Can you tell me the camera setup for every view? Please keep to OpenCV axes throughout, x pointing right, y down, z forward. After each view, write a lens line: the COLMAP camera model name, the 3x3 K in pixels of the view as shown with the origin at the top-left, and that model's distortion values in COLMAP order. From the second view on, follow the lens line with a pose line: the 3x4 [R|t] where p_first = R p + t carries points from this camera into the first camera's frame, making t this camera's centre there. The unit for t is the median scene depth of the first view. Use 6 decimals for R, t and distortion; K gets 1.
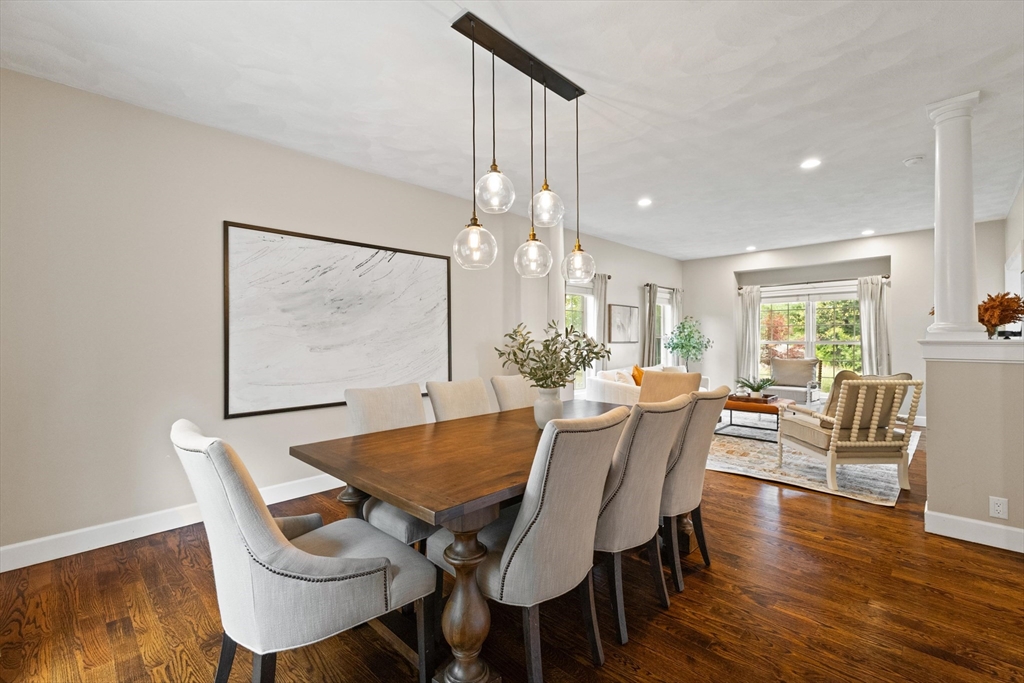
lens RADIAL K [[439.1, 0, 510.9], [0, 439.1, 338.9], [0, 0, 1]] dist [0.008089, -0.000079]
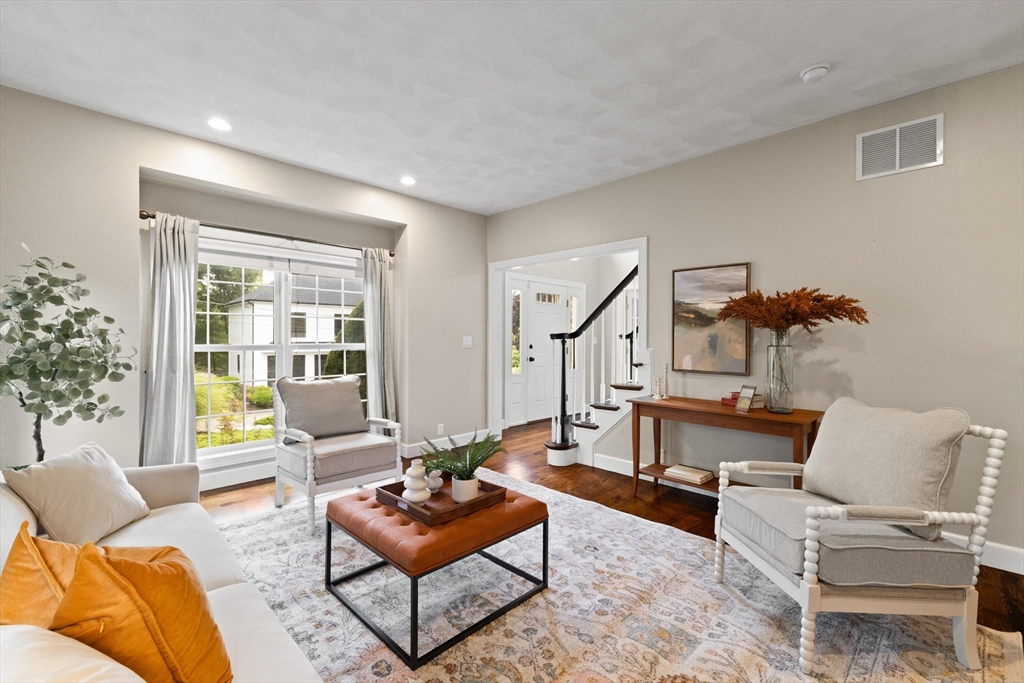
lens RADIAL K [[439.1, 0, 510.9], [0, 439.1, 338.9], [0, 0, 1]] dist [0.008089, -0.000079]
pose [[-0.007642, 0.001403, 0.999970, 0.139081], [0.001527, 0.999998, -0.001392, -0.001249], [-0.999970, 0.001517, -0.007644, 0.804311]]
